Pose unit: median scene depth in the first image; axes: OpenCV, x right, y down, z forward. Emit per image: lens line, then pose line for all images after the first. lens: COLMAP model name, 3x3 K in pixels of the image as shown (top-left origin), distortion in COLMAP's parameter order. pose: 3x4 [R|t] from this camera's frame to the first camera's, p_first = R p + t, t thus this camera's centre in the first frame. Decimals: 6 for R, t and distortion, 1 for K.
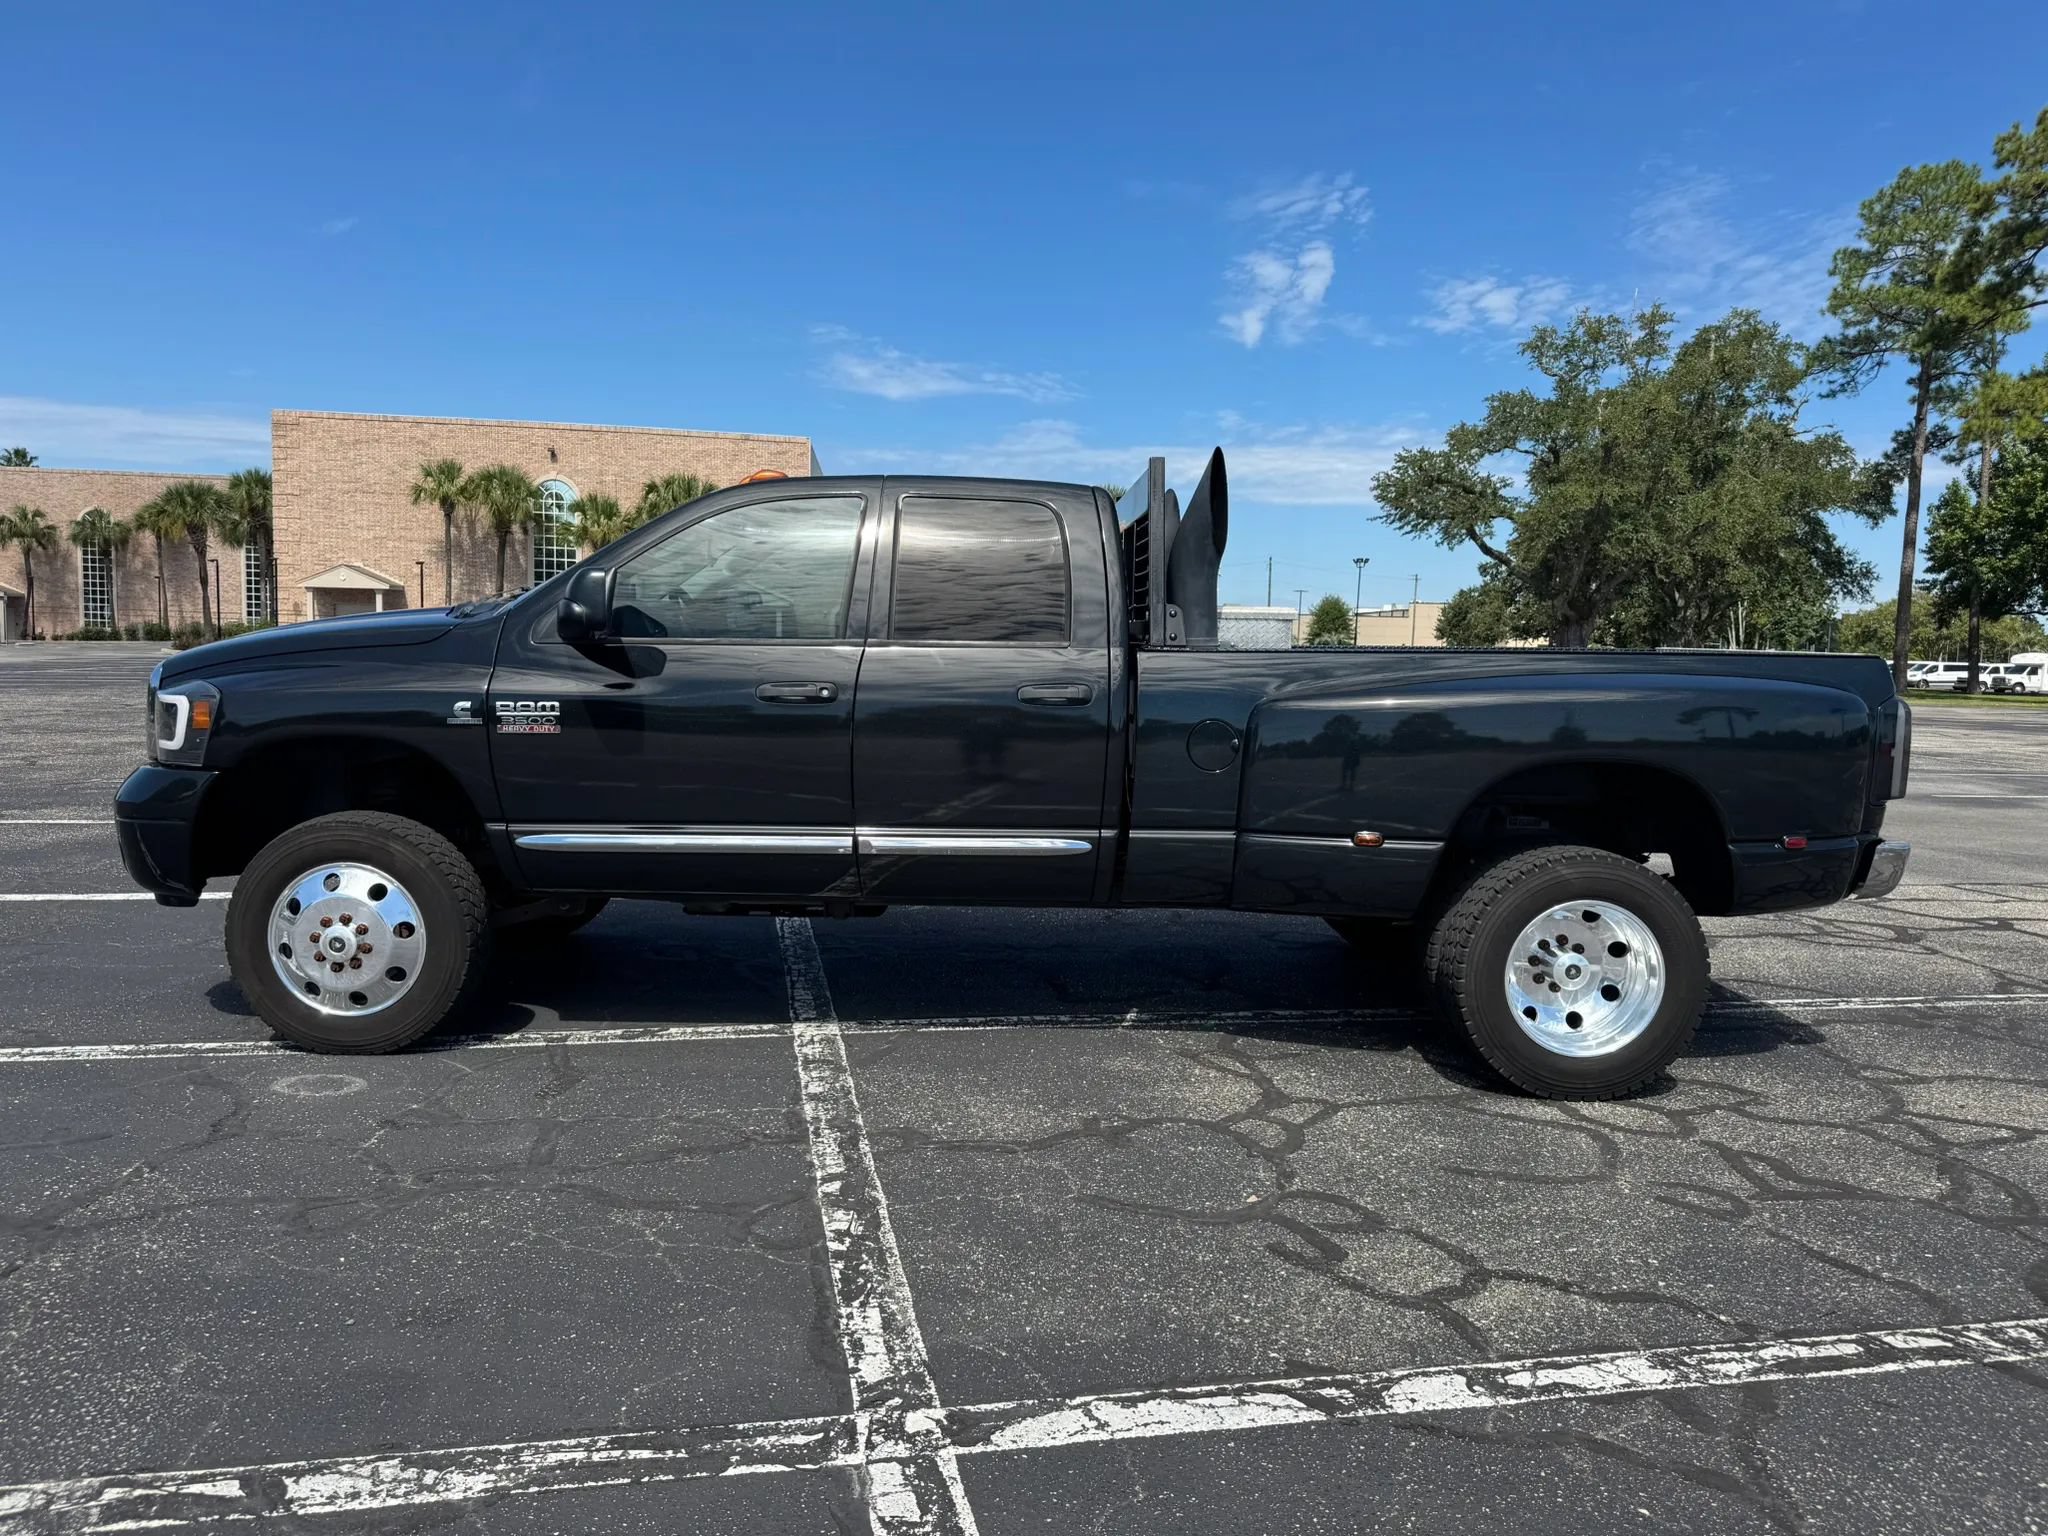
lens RADIAL K [[1434.8, 0, 1035.7], [0, 1434.8, 756.7], [0, 0, 1]] dist [0.060695, -0.085835]
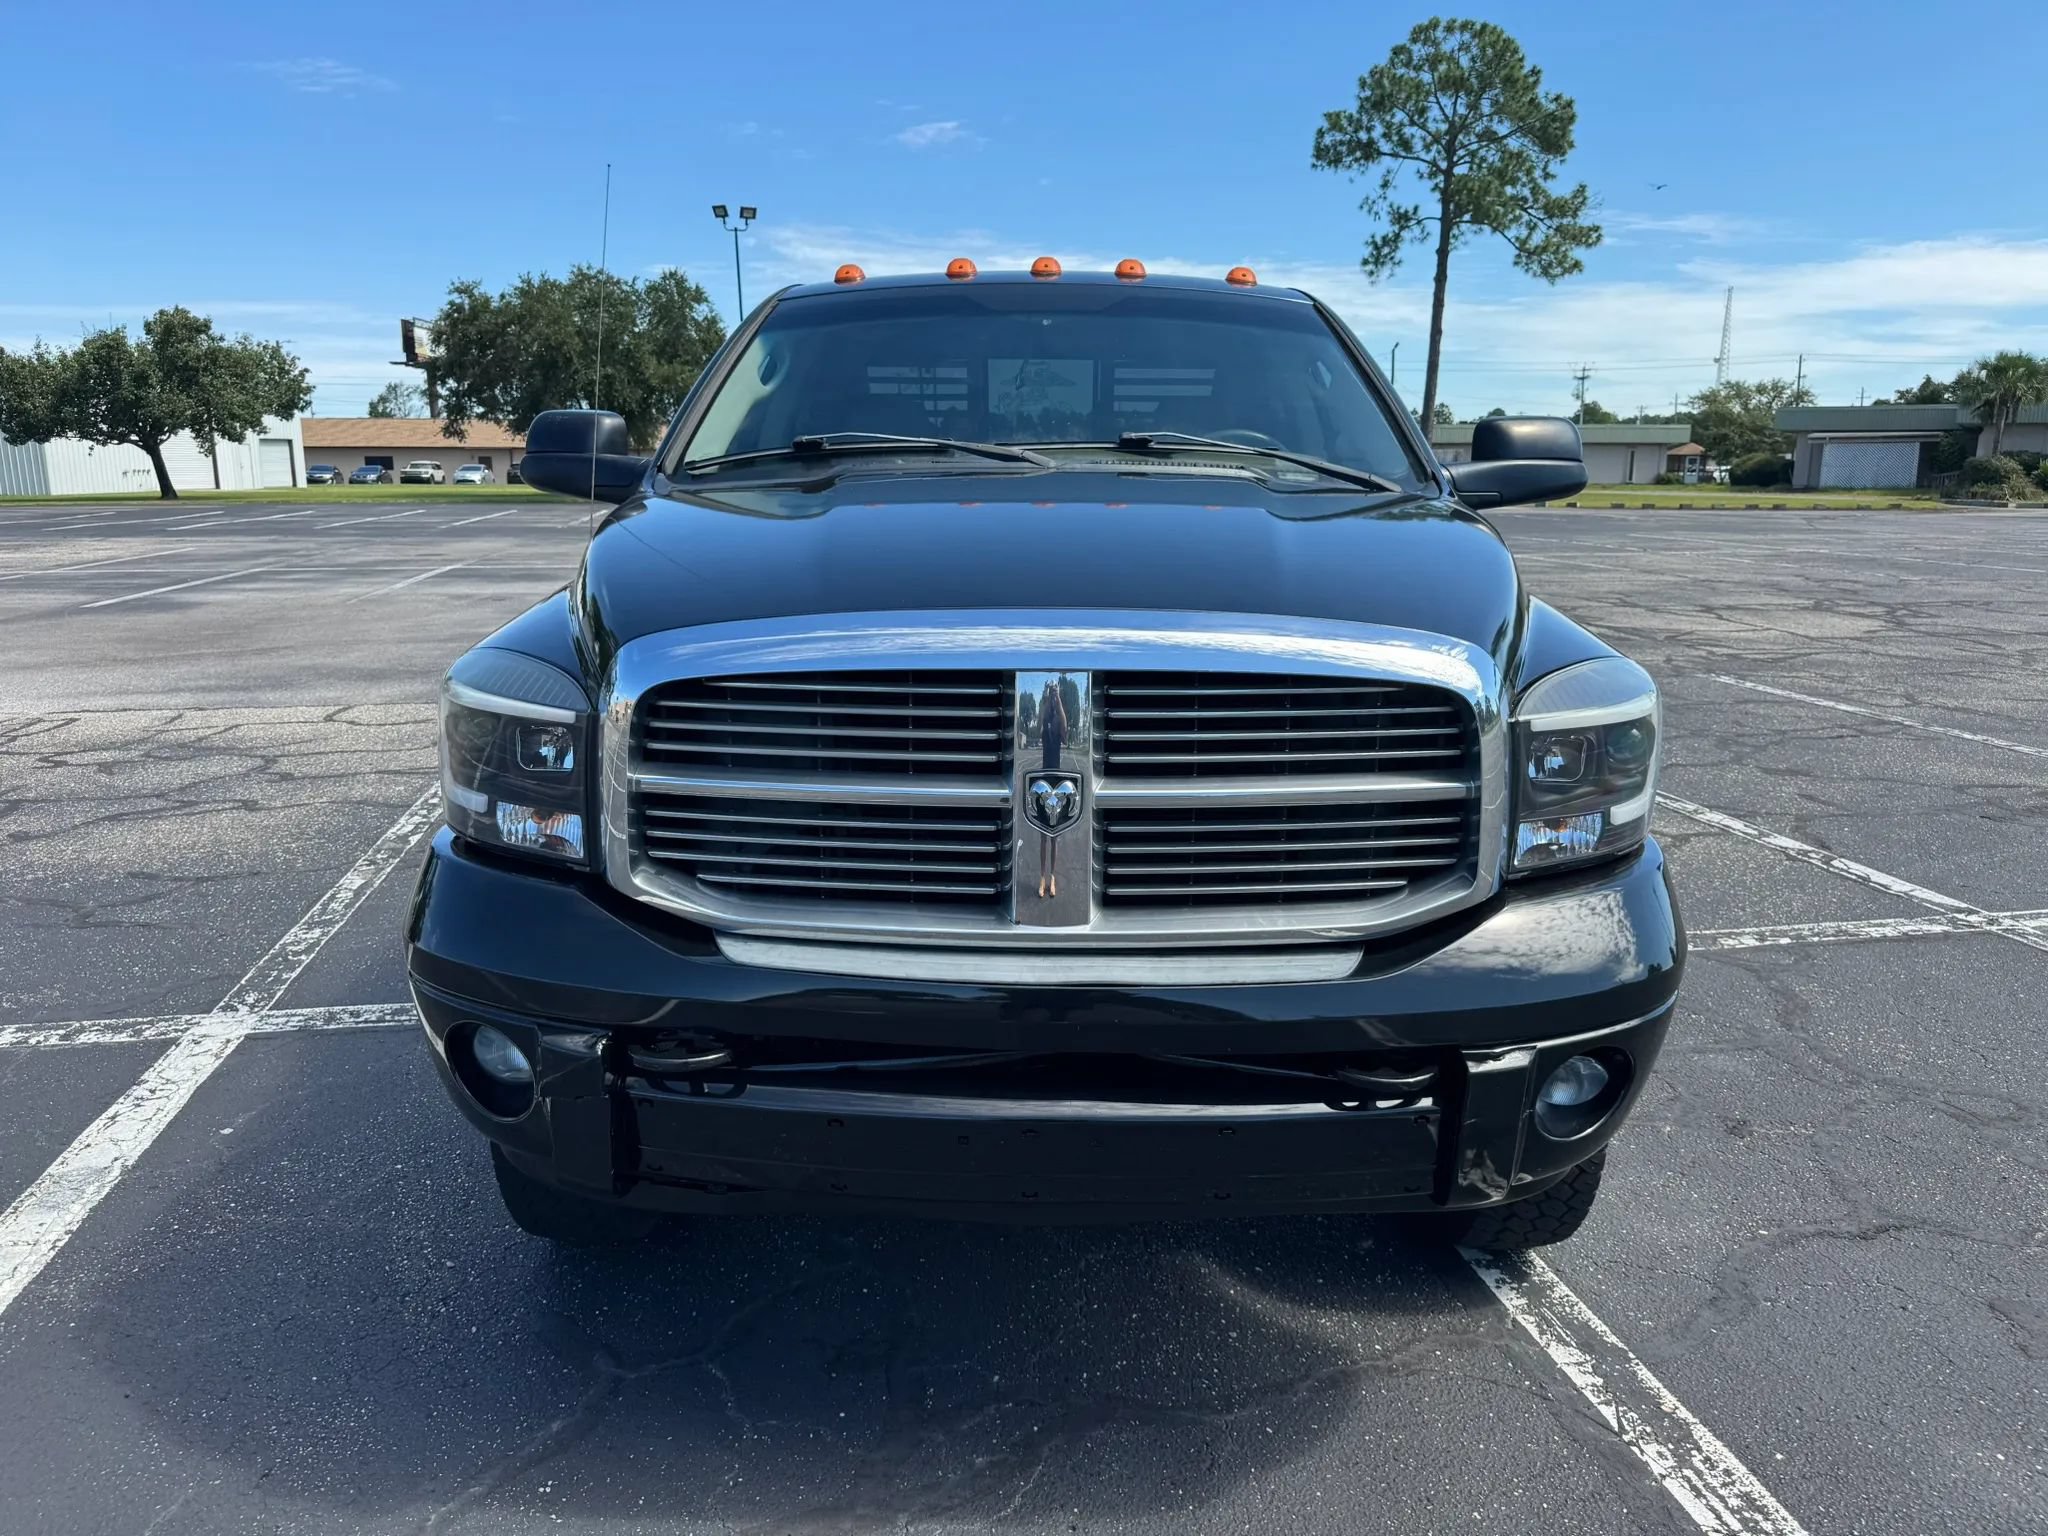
lens RADIAL K [[1465.1, 0, 1024.5], [0, 1465.1, 743.2], [0, 0, 1]] dist [0.000279, -0.000043]
pose [[0.031553, -0.215286, 0.976041, -0.915433], [0.078462, 0.974047, 0.212310, -0.119978], [-0.996418, 0.069884, 0.047626, 1.019619]]
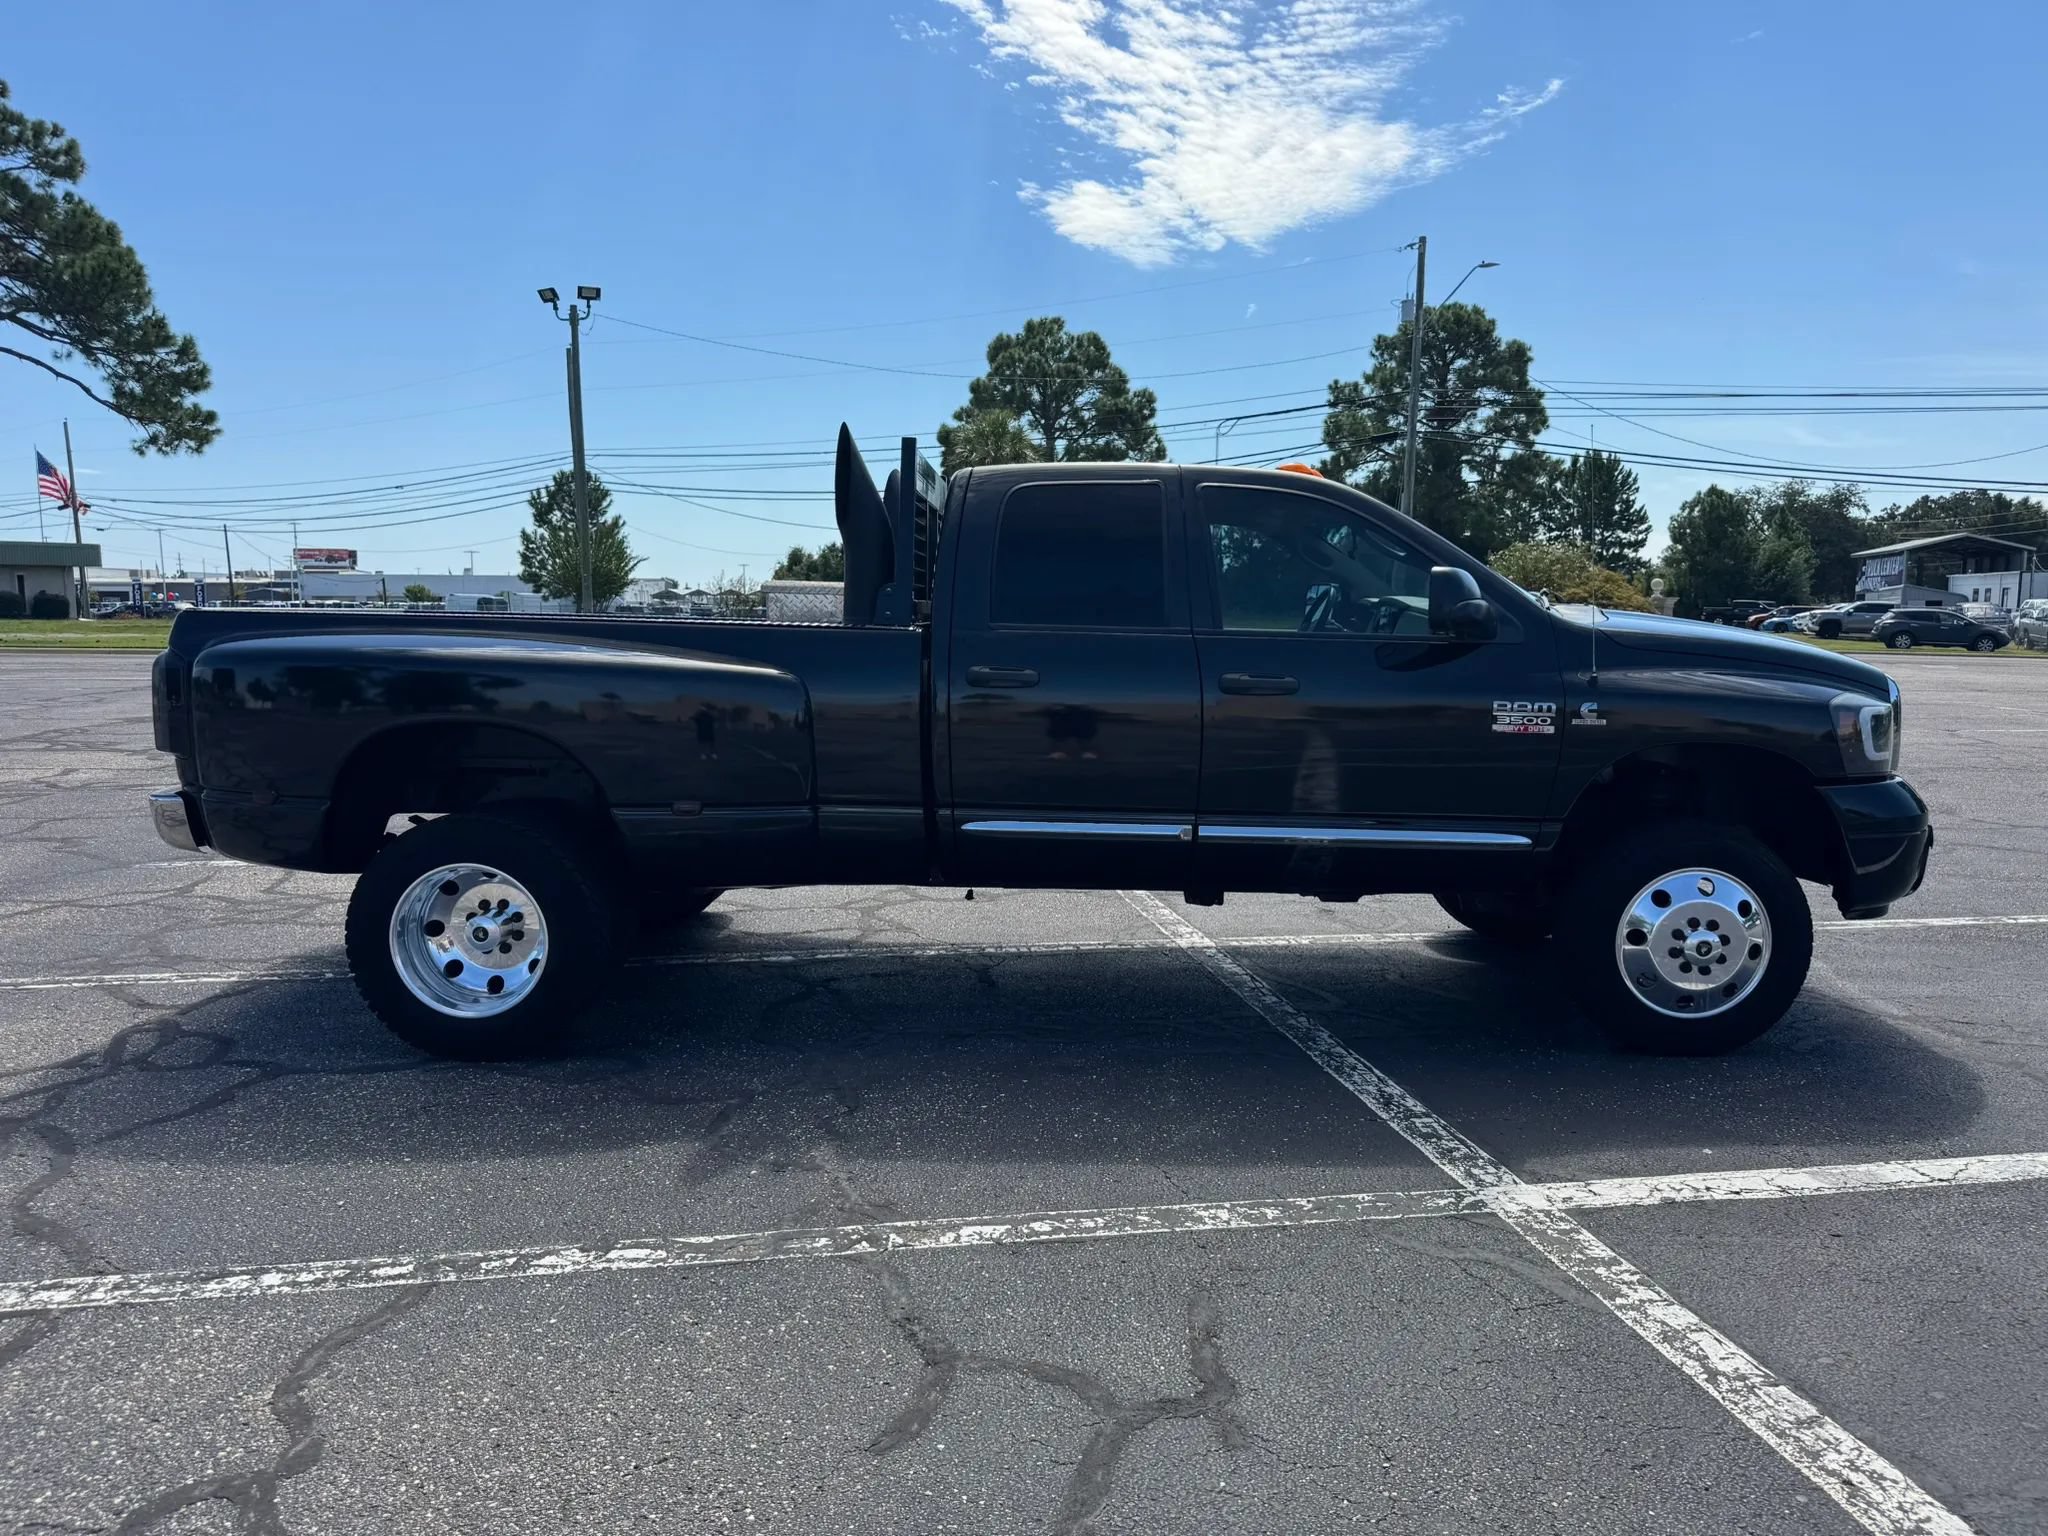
lens RADIAL K [[1428.3, 0, 1022.5], [0, 1428.3, 796.9], [0, 0, 1]] dist [0.041916, -0.063495]
pose [[-0.998141, -0.040517, 0.045530, -0.052704], [-0.030009, 0.976920, 0.211486, -0.176331], [-0.053048, 0.209726, -0.976320, 2.071592]]
